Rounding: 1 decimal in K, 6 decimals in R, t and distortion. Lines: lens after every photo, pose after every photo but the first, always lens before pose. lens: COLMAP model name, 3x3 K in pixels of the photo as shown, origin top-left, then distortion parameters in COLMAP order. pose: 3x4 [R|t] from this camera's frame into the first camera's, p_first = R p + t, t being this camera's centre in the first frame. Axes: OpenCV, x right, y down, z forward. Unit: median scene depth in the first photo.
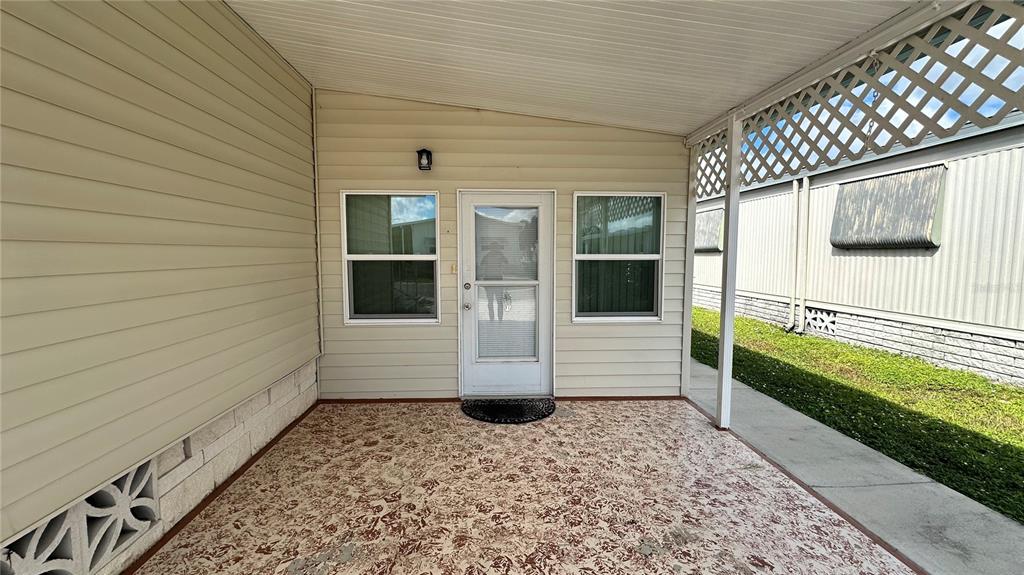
lens RADIAL K [[412.9, 0, 509.8], [0, 412.9, 287.4], [0, 0, 1]] dist [-0.001016, 0.000910]
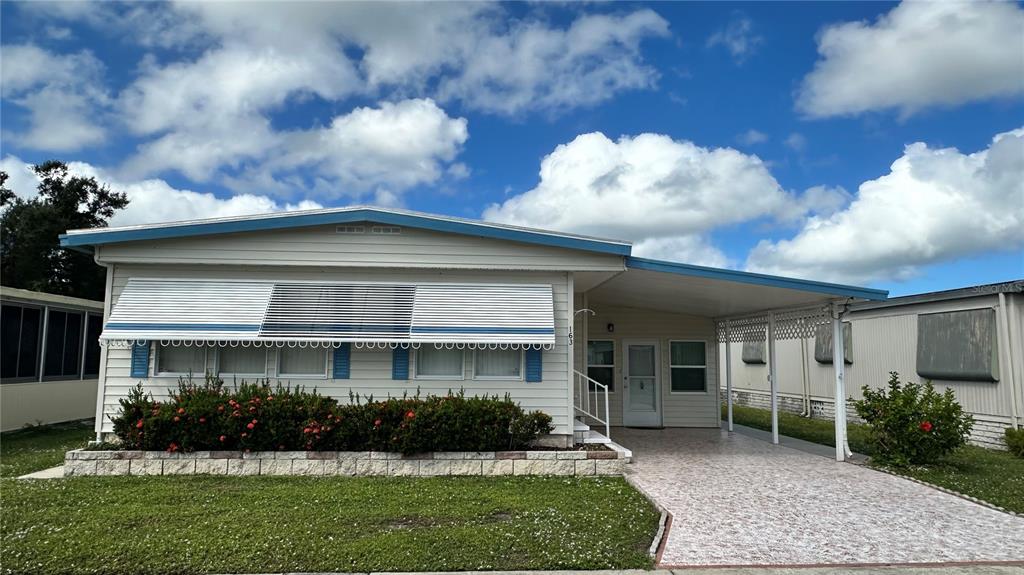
lens RADIAL K [[670.6, 0, 510.3], [0, 670.6, 287.6], [0, 0, 1]] dist [0.000994, -0.000120]
pose [[0.999939, 0.010481, 0.003549, -0.834382], [-0.009628, 0.982151, -0.187845, 0.230158], [-0.005455, 0.187800, 0.982192, -3.073751]]
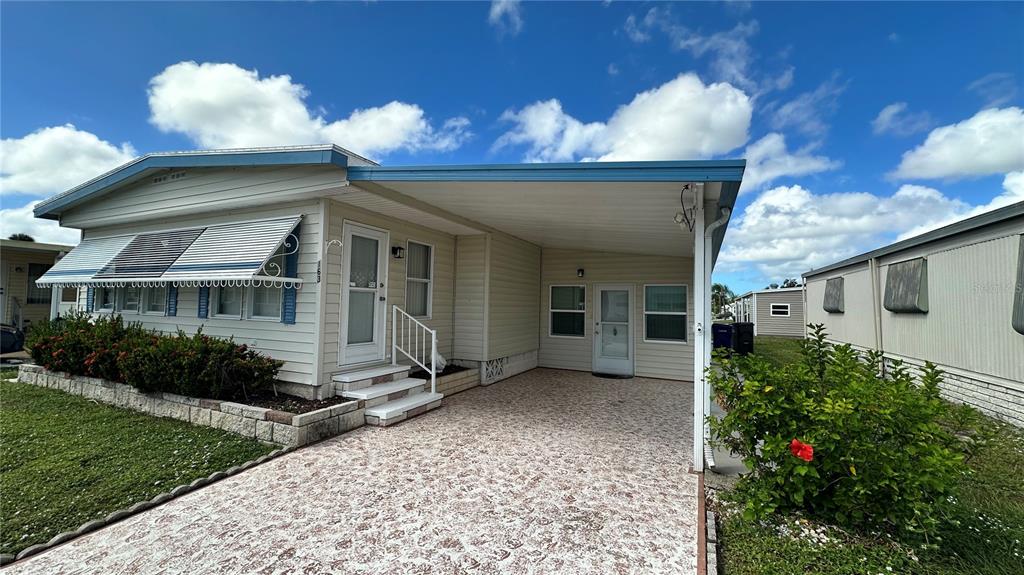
lens RADIAL K [[412.9, 0, 508.2], [0, 412.9, 287.8], [0, 0, 1]] dist [-0.001016, 0.000910]
pose [[0.880779, -0.003711, -0.473513, 0.599084], [-0.057895, 0.991623, -0.115461, 0.100533], [0.469975, 0.129110, 0.873186, -1.408114]]
